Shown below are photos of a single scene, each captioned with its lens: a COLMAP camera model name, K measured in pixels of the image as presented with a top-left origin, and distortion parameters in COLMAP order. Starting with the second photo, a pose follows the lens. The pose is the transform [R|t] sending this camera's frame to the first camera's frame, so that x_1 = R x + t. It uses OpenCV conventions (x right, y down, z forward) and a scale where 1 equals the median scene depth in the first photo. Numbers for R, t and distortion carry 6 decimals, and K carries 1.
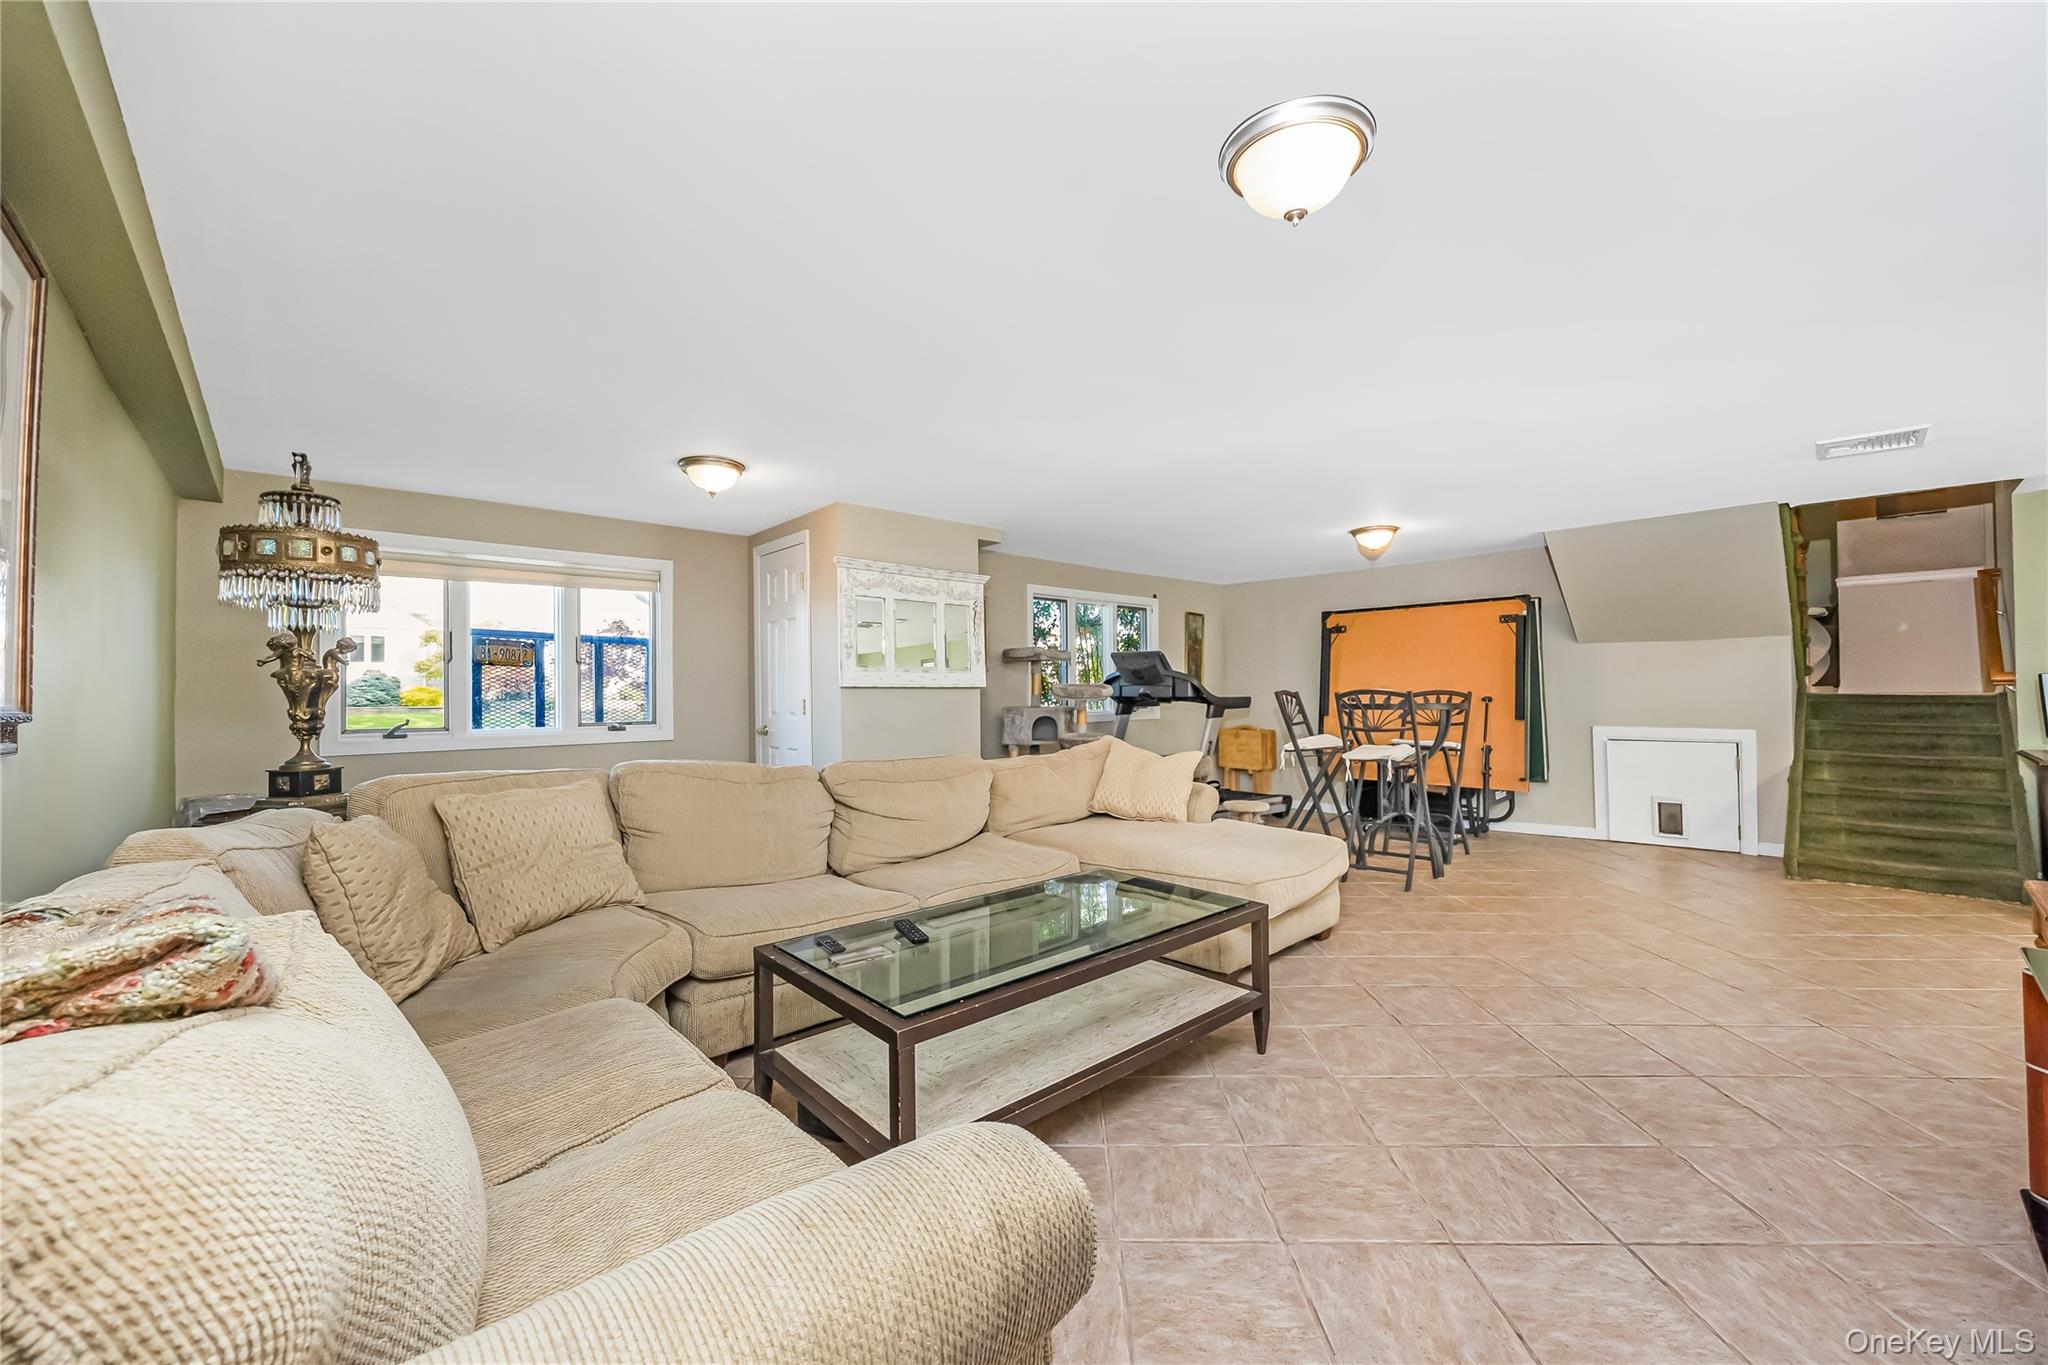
lens RADIAL K [[779.6, 0, 1036.5], [0, 779.6, 685.0], [0, 0, 1]] dist [-0.001362, 0.000142]
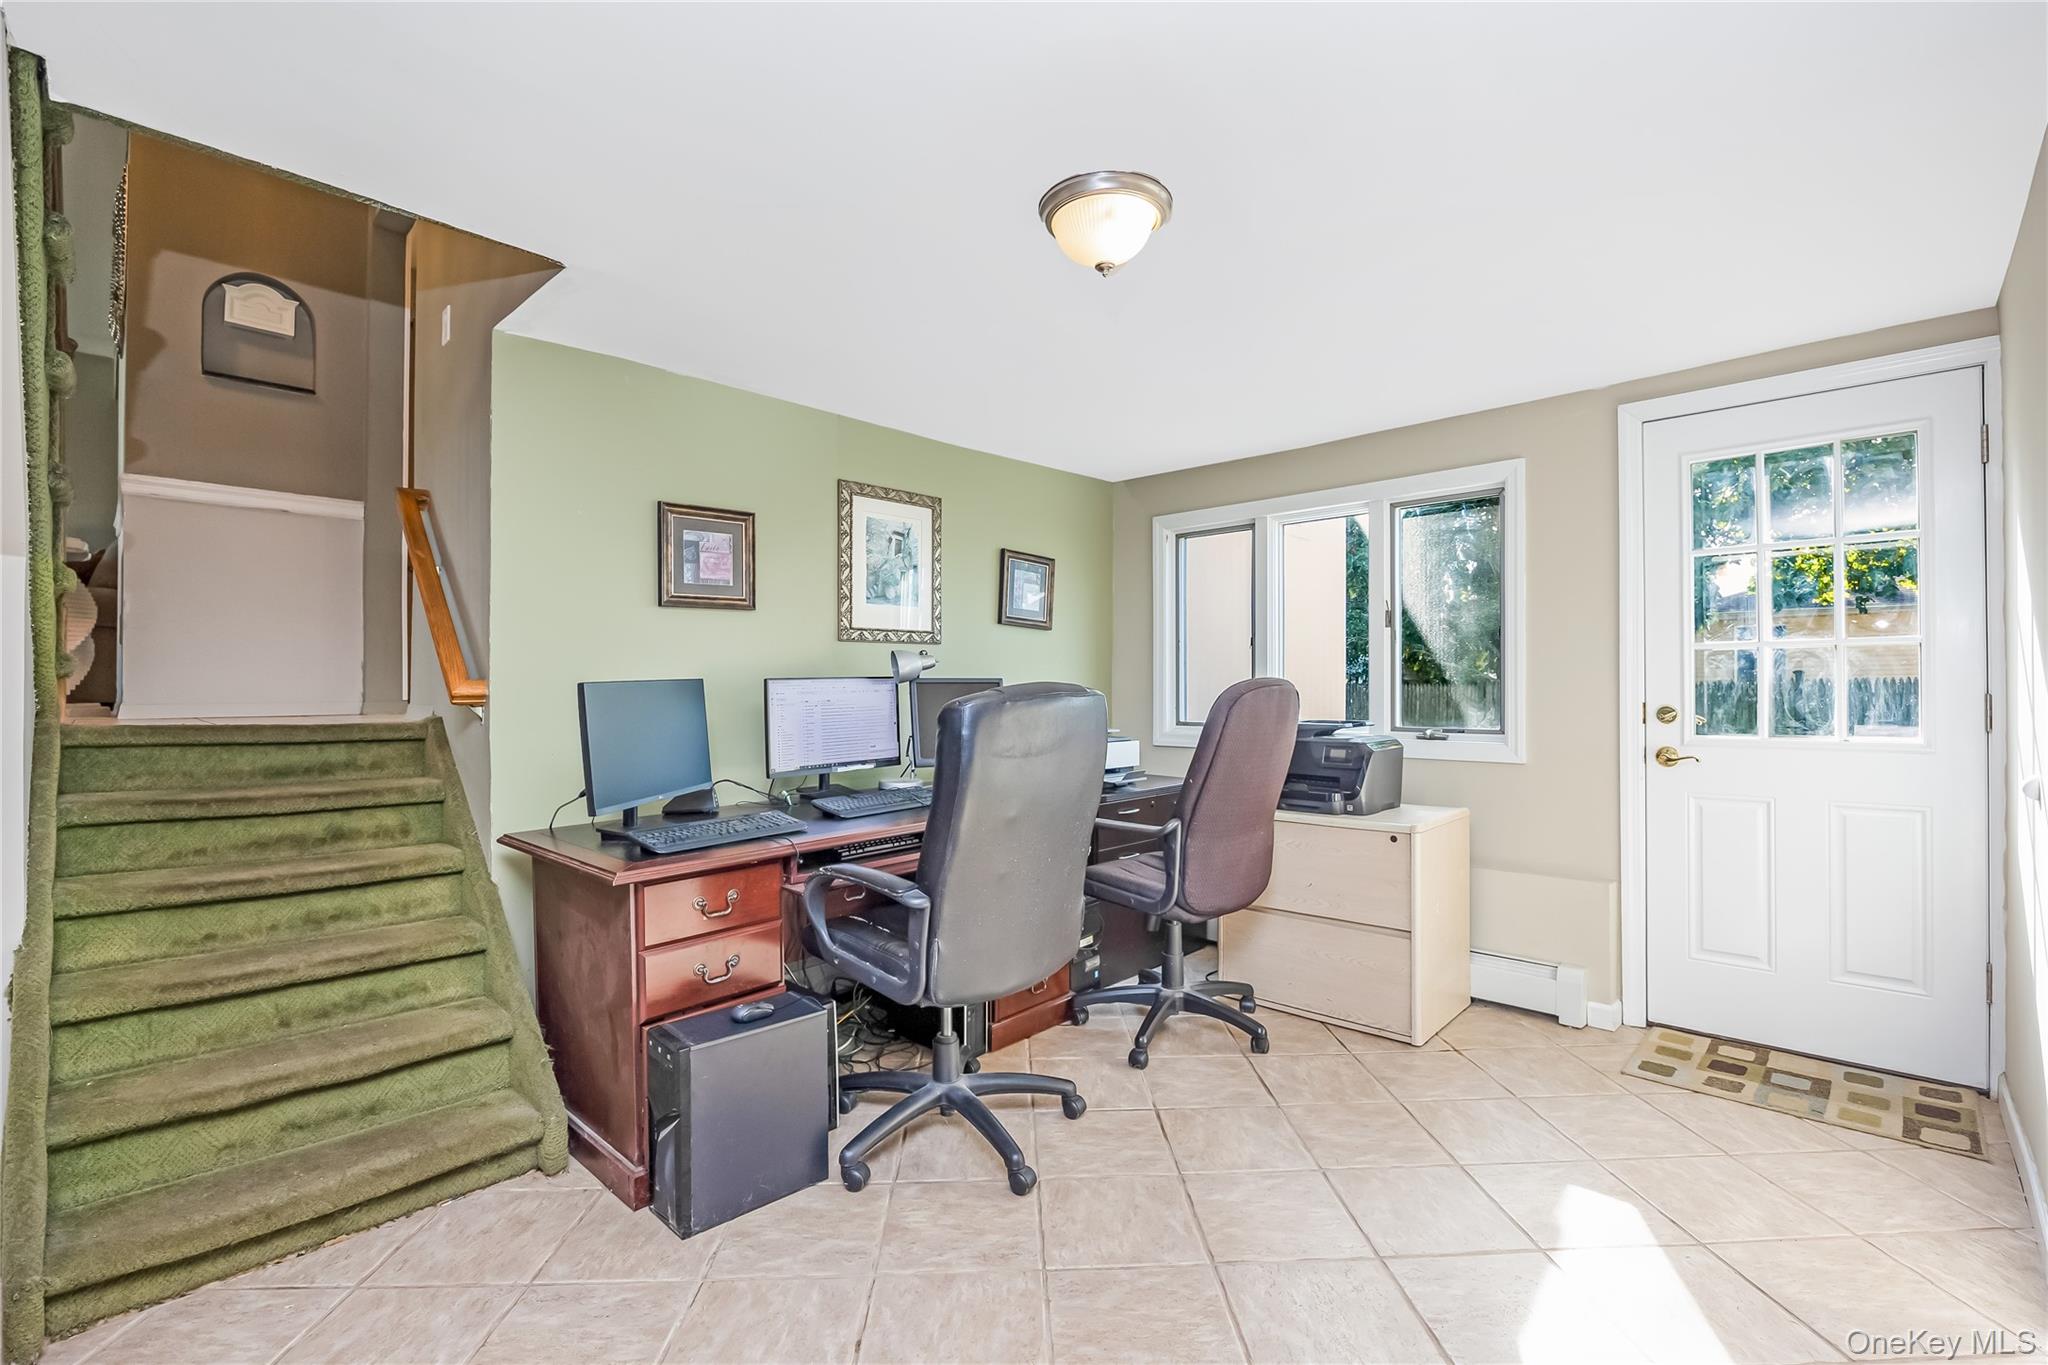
lens RADIAL K [[896.0, 0, 1026.1], [0, 896.0, 691.8], [0, 0, 1]] dist [-0.019518, 0.000156]
pose [[-0.057289, 0.010767, 0.998300, 0.608193], [-0.002143, 0.999938, -0.010908, -0.002201], [-0.998355, -0.002764, -0.057263, 0.628717]]
